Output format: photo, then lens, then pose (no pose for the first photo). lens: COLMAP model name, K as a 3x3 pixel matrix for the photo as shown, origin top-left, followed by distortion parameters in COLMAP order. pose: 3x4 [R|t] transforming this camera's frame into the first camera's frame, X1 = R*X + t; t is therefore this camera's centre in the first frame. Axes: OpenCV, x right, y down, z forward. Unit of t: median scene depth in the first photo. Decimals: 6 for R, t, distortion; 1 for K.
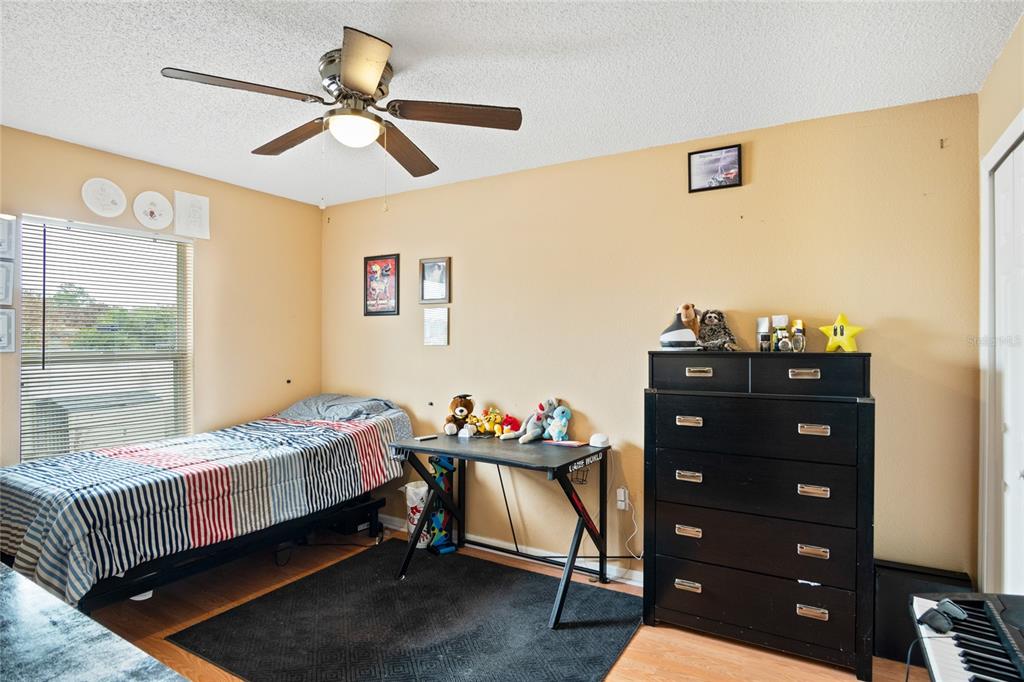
lens RADIAL K [[554.3, 0, 508.3], [0, 554.3, 339.0], [0, 0, 1]] dist [-0.022333, -0.000081]
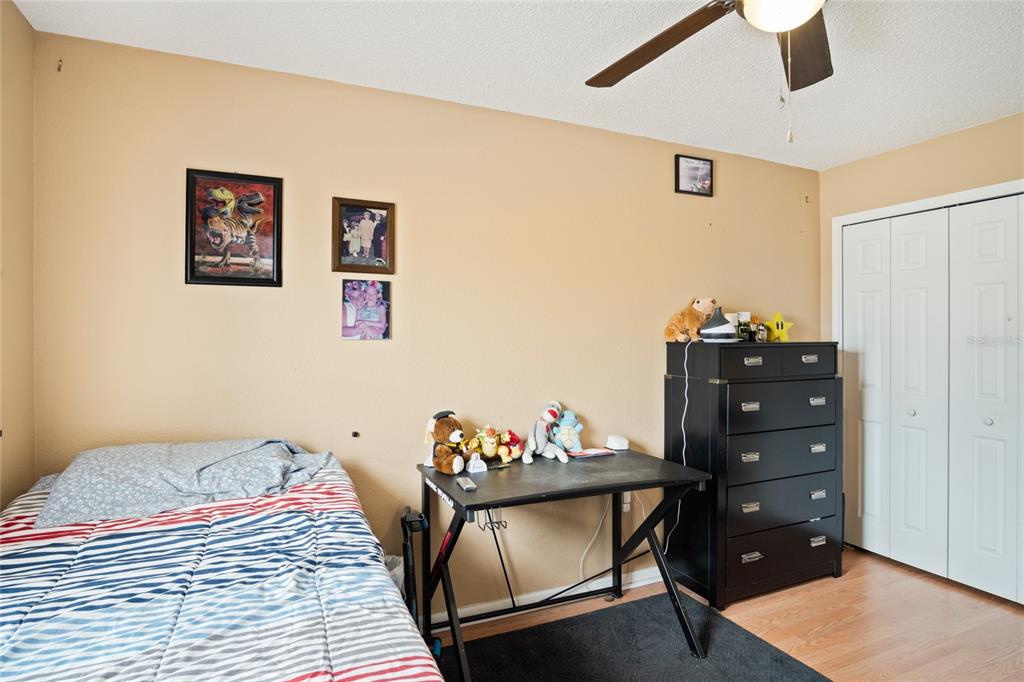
lens RADIAL K [[554.3, 0, 508.3], [0, 554.3, 339.0], [0, 0, 1]] dist [-0.022333, -0.000081]
pose [[0.570751, -0.004610, 0.821110, -0.633401], [-0.001370, 0.999977, 0.006567, 0.006909], [-0.821122, -0.004873, 0.570732, 0.583261]]
